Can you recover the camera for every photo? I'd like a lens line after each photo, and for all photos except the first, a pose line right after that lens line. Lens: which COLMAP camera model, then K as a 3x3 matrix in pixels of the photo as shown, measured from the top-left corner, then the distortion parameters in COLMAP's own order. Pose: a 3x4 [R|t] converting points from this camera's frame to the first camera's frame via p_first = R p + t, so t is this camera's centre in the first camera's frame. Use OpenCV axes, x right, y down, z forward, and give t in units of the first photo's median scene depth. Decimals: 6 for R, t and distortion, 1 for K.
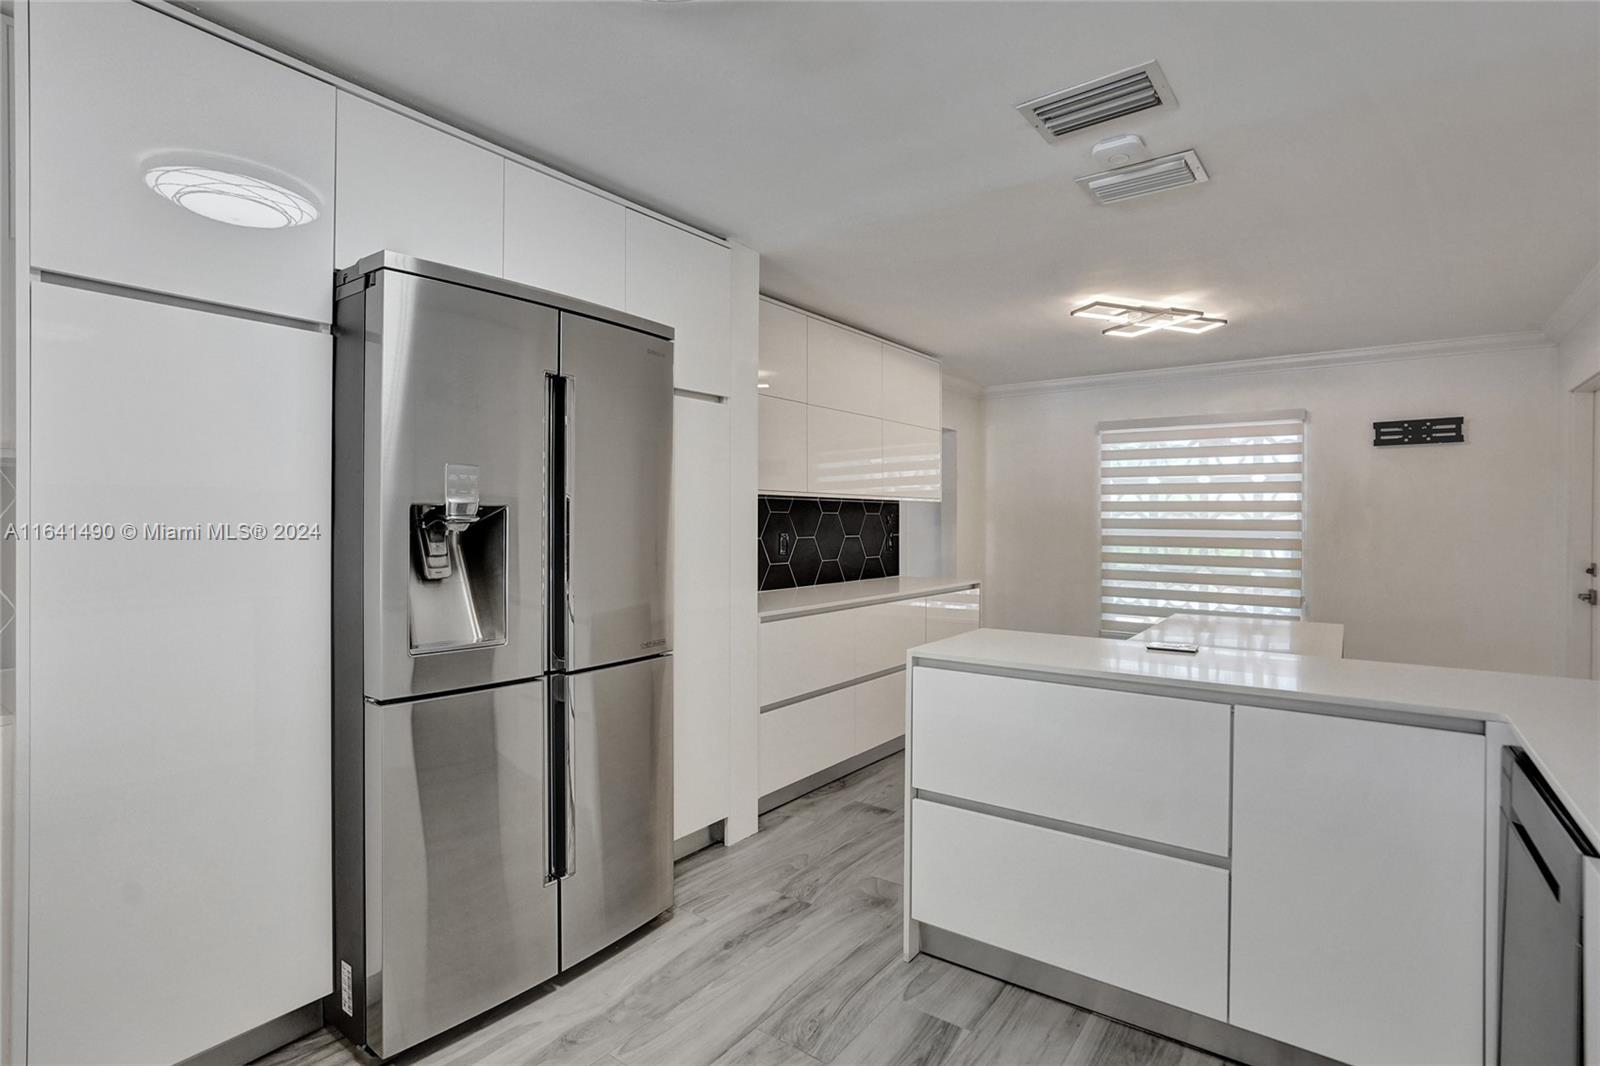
lens RADIAL K [[762.0, 0, 802.7], [0, 762.0, 538.7], [0, 0, 1]] dist [-0.016271, 0.007818]
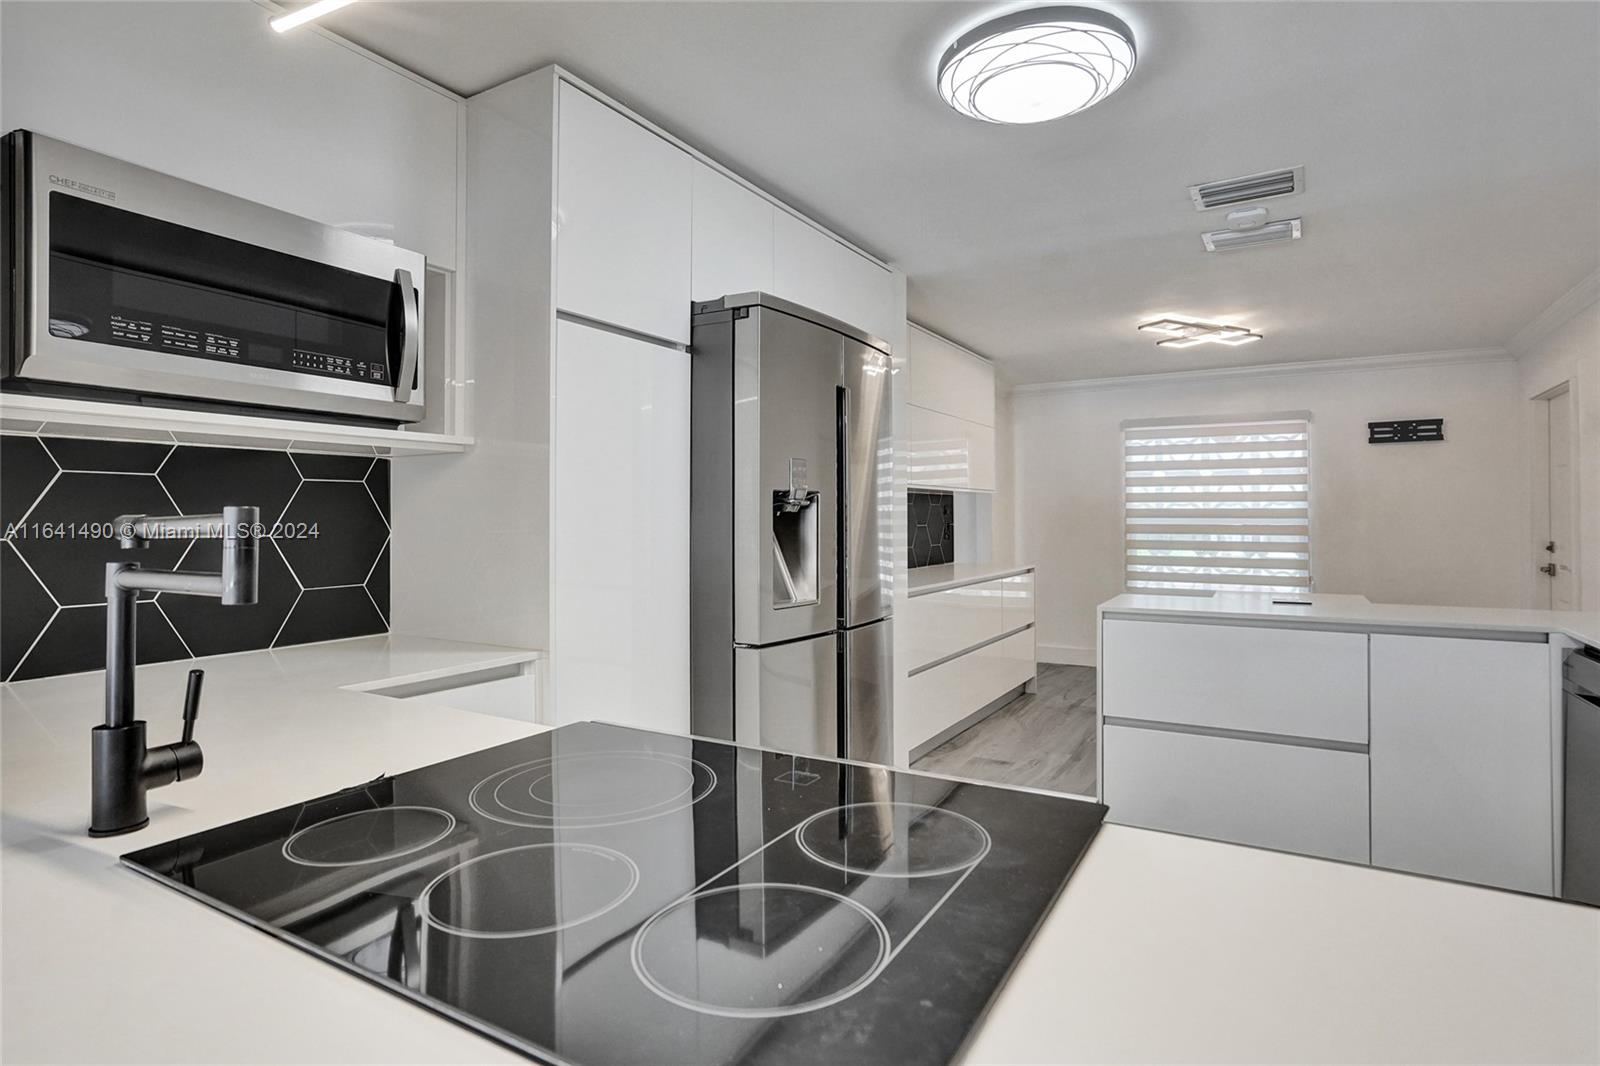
lens RADIAL K [[829.7, 0, 804.6], [0, 829.7, 524.0], [0, 0, 1]] dist [0.000043, 0.002613]
pose [[0.993320, -0.006567, 0.115202, -0.274040], [0.008574, 0.999820, -0.016934, 0.015800], [-0.115070, 0.017808, 0.993198, -0.170115]]
